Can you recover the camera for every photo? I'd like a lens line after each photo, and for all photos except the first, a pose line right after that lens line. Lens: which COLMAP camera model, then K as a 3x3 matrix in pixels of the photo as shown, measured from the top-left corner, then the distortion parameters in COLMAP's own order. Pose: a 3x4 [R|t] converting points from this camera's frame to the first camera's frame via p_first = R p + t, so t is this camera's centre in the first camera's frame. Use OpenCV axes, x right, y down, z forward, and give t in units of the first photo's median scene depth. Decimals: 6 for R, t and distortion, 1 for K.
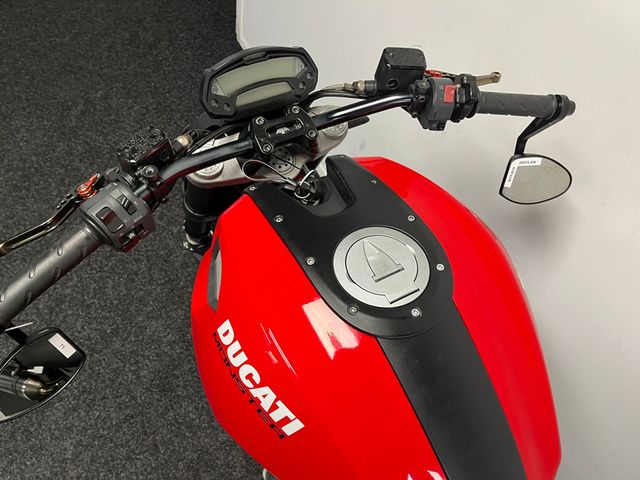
lens RADIAL K [[492.2, 0, 320.0], [0, 492.2, 240.0], [0, 0, 1]] dist [0.048462, -0.076775]
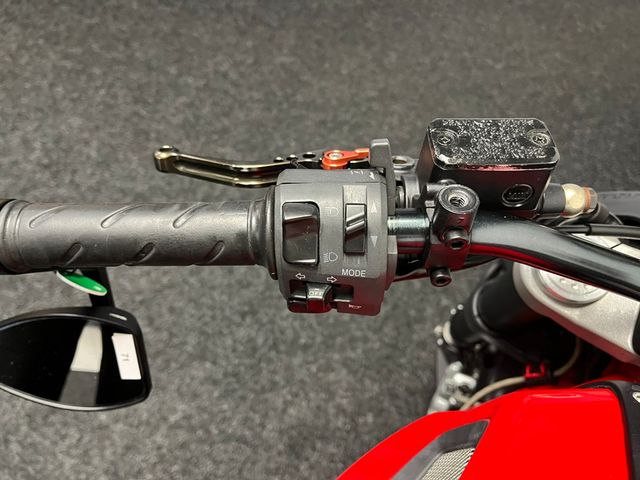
lens RADIAL K [[492.2, 0, 320.0], [0, 492.2, 240.0], [0, 0, 1]] dist [0.048462, -0.076775]
pose [[0.614860, 0.593513, -0.519317, -0.183959], [-0.658275, 0.748881, 0.076492, -0.070763], [0.434306, 0.294821, 0.851151, 0.608420]]
